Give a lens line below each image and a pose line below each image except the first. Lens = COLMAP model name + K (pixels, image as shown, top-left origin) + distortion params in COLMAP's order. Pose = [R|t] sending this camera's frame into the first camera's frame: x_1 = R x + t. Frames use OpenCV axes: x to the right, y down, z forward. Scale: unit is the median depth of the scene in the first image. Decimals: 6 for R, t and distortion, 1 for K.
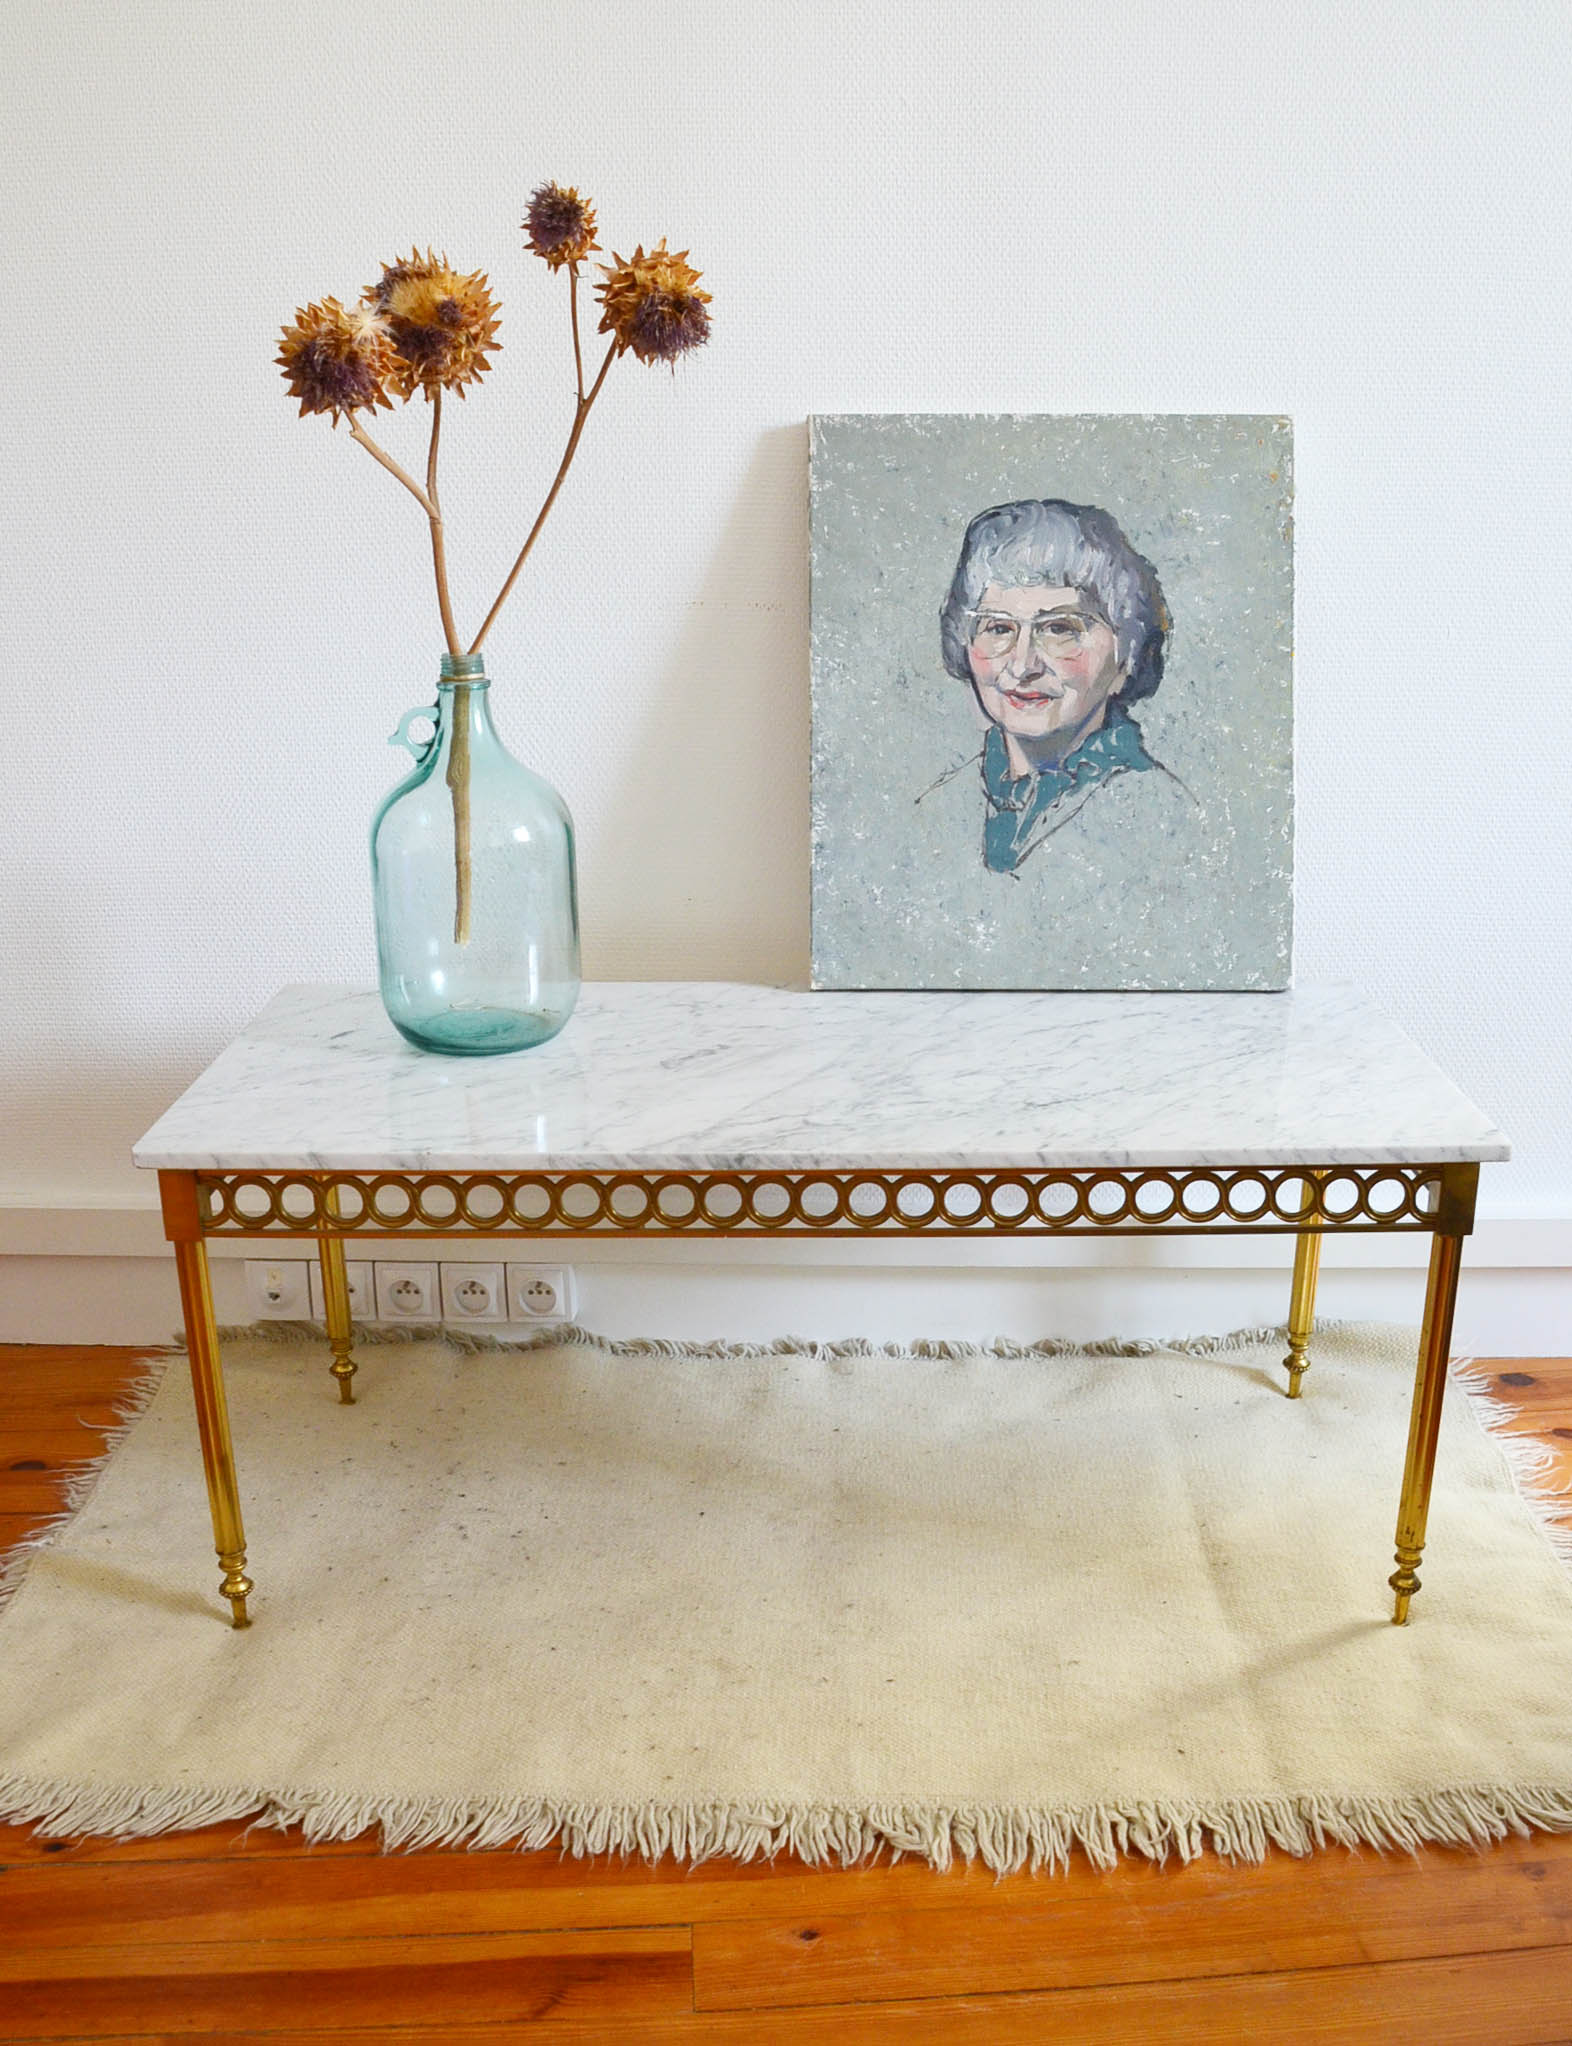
lens RADIAL K [[1928.9, 0, 782.4], [0, 1928.9, 1113.2], [0, 0, 1]] dist [-0.111714, 0.004329]
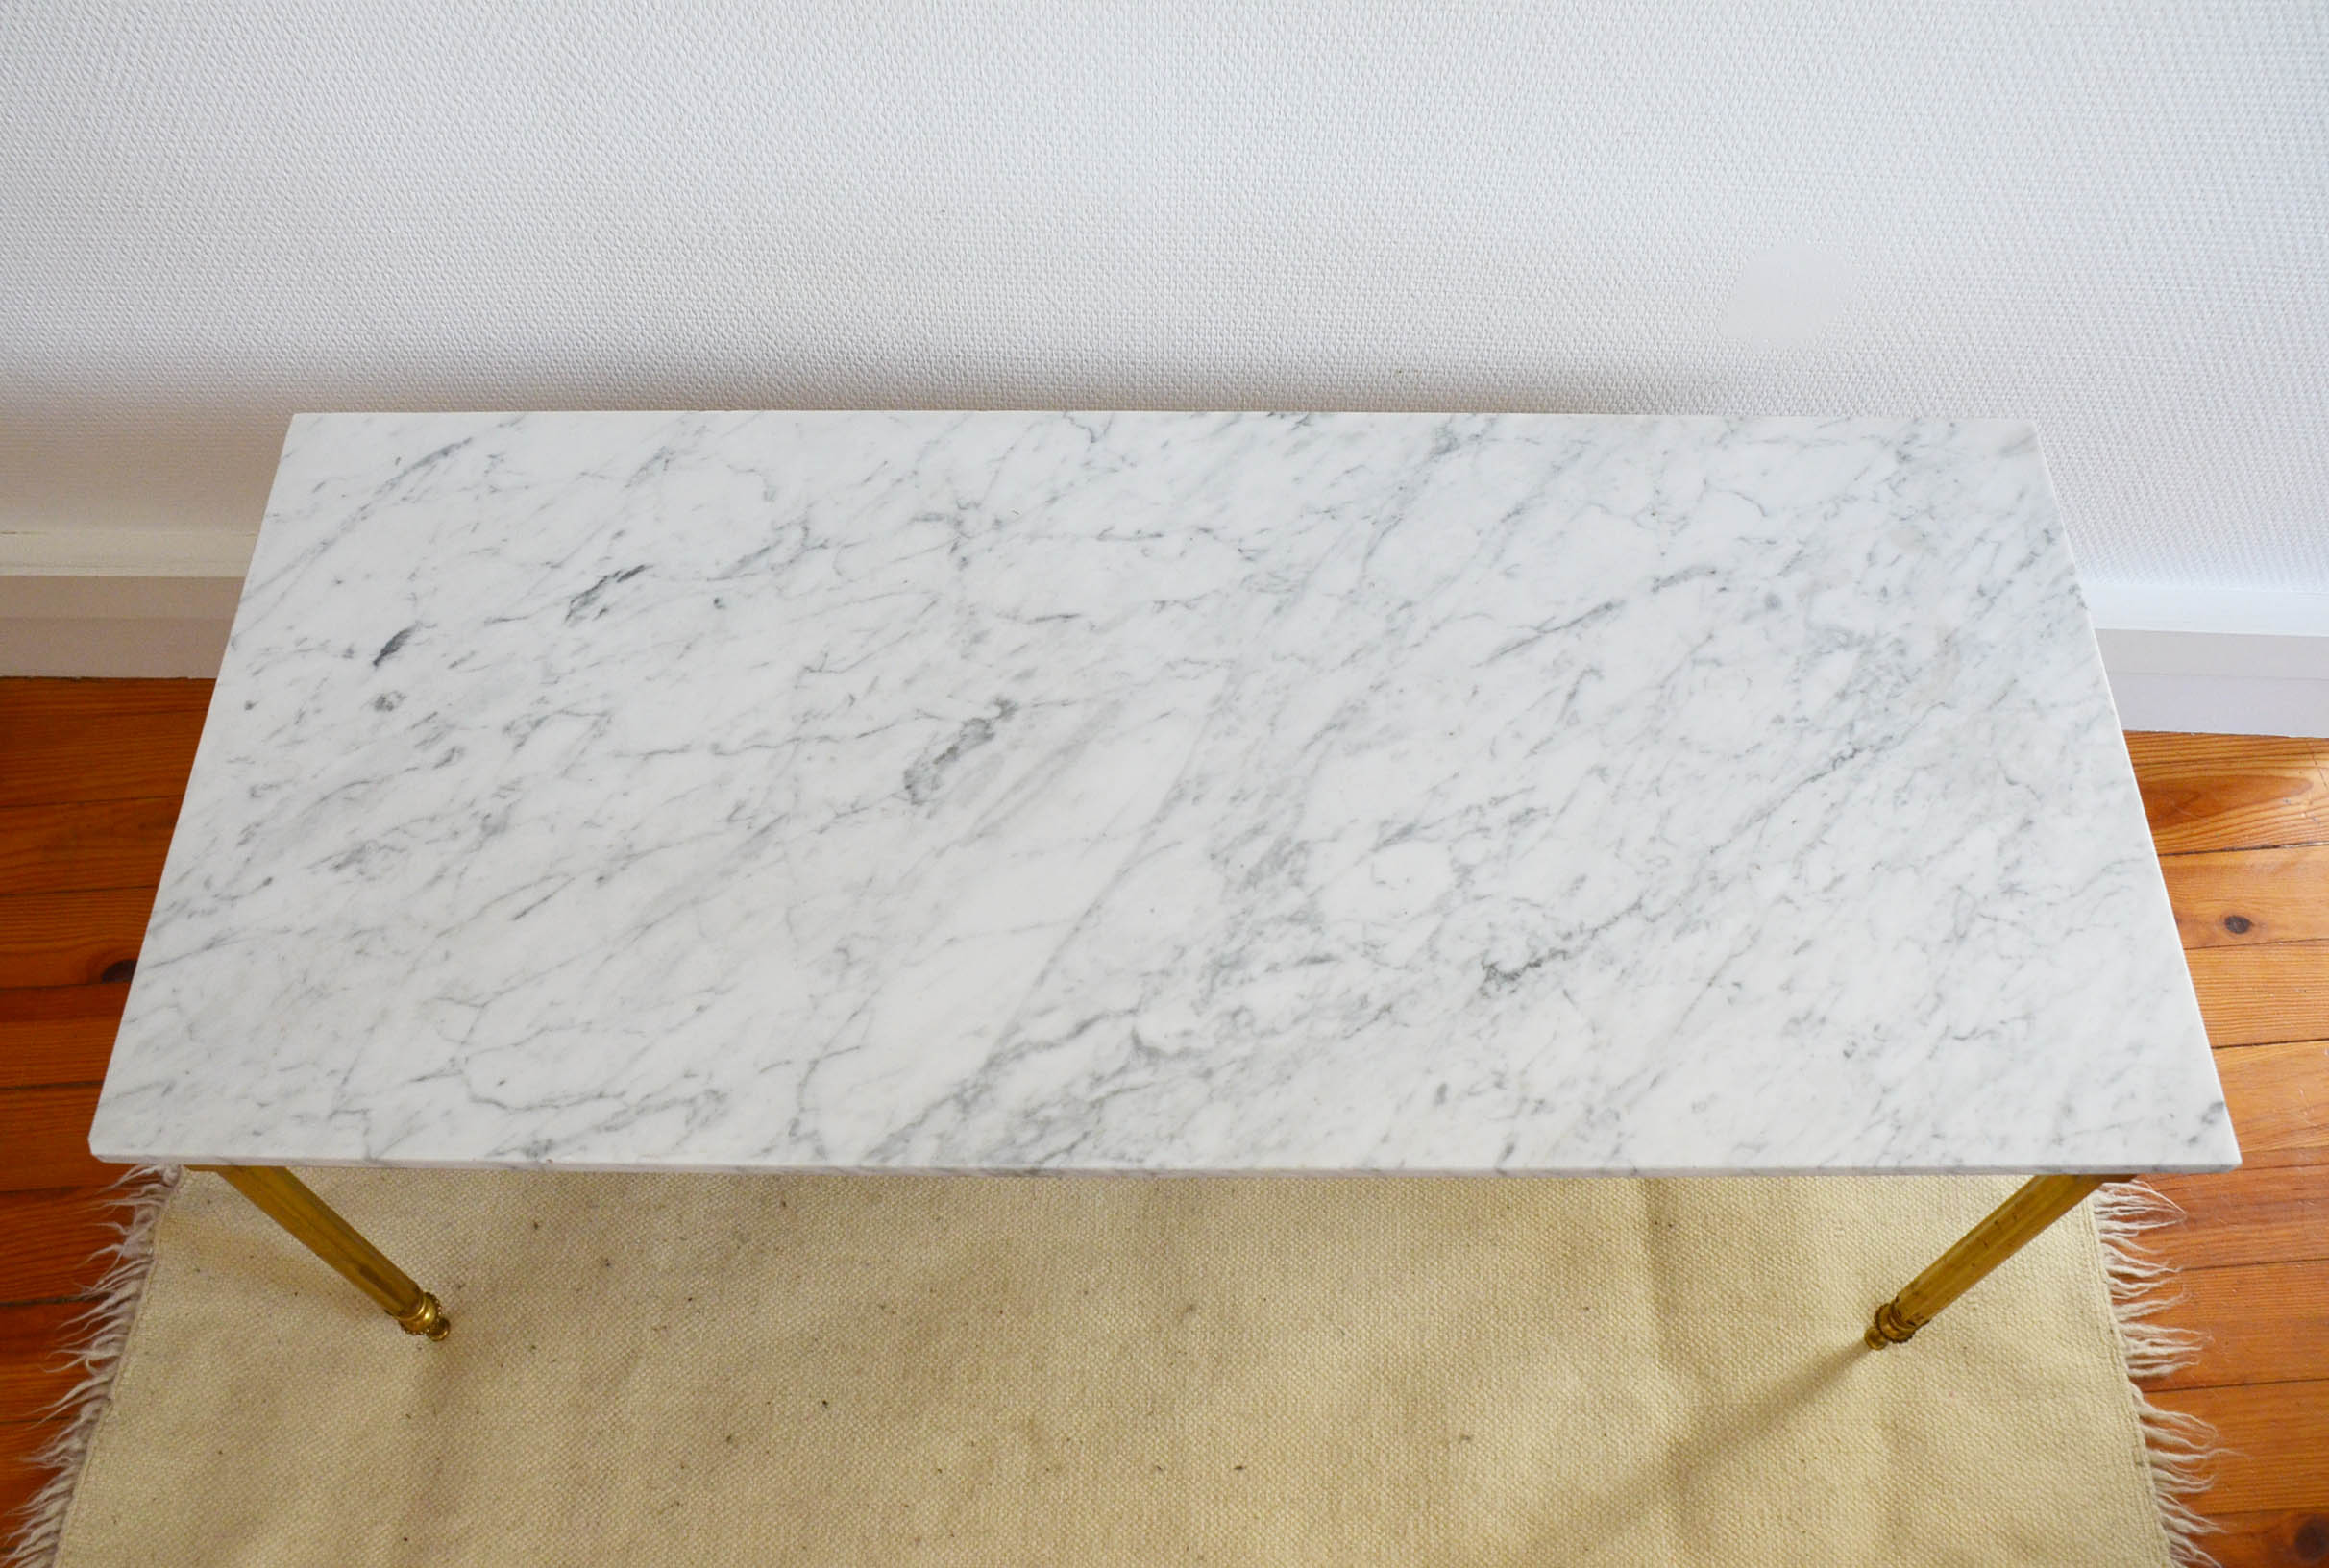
lens RADIAL K [[2006.4, 0, 1125.1], [0, 2006.4, 782.7], [0, 0, 1]] dist [-0.095848, 0.092220]
pose [[0.999991, -0.004316, -0.000213, 0.007810], [0.003409, 0.757644, 0.652659, -0.422076], [-0.002656, -0.652653, 0.757652, 0.479196]]
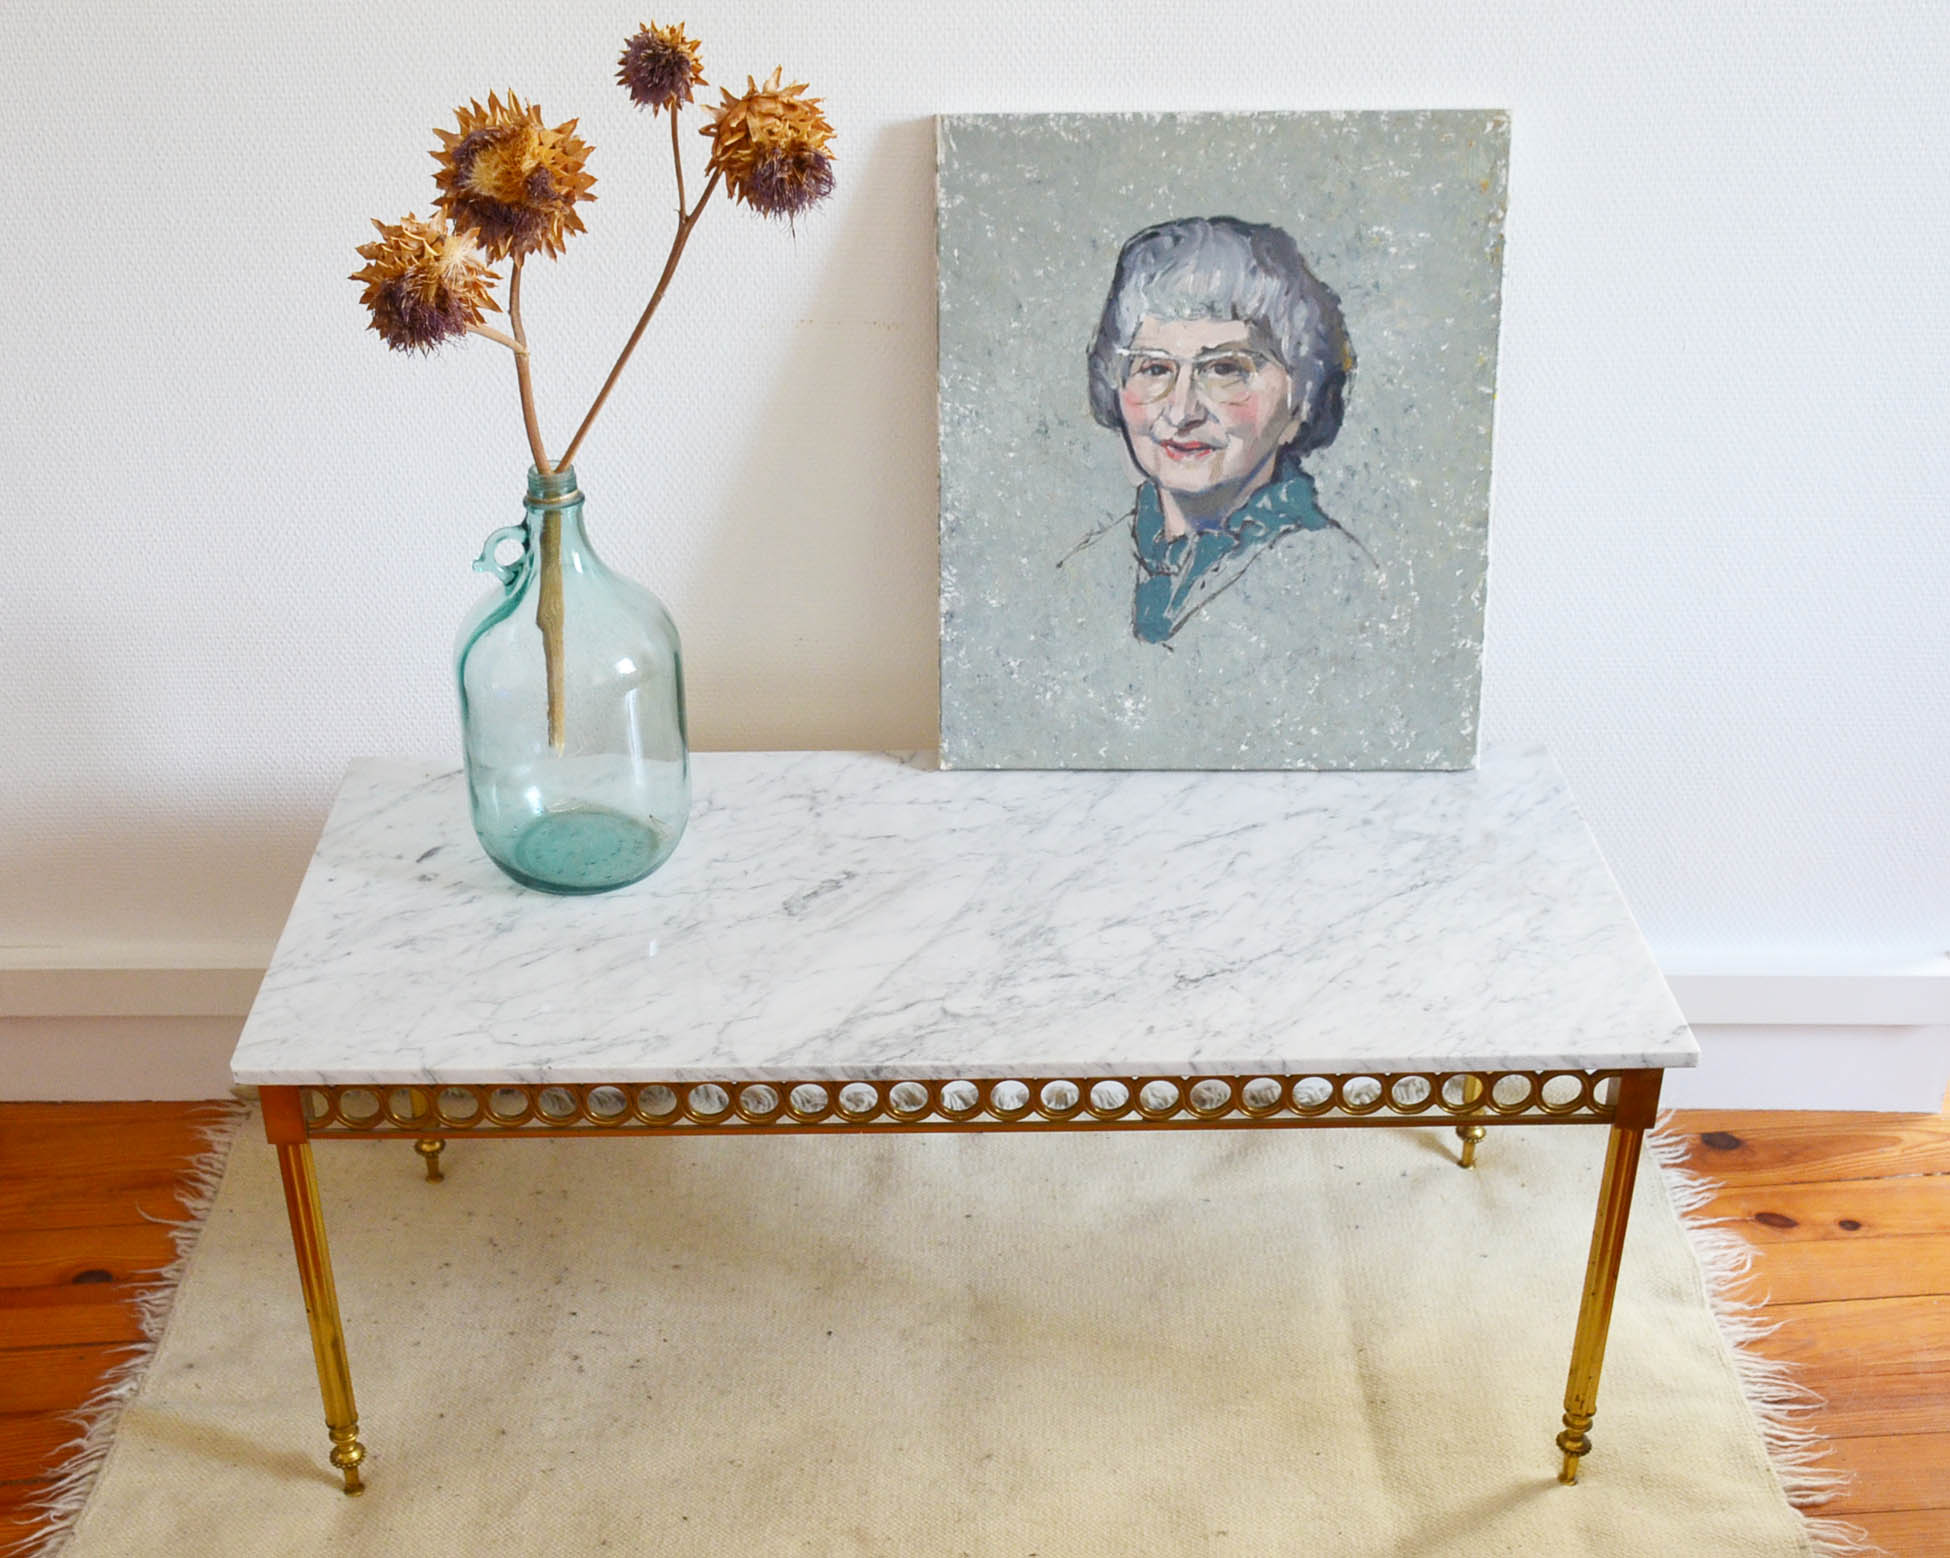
lens RADIAL K [[2431.4, 0, 858.2], [0, 2431.4, 841.2], [0, 0, 1]] dist [0.002860, 0.060386]
pose [[0.999928, -0.011816, -0.002114, -0.022796], [0.012002, 0.981244, 0.192396, -0.264439], [-0.000199, -0.192407, 0.981315, -0.132372]]
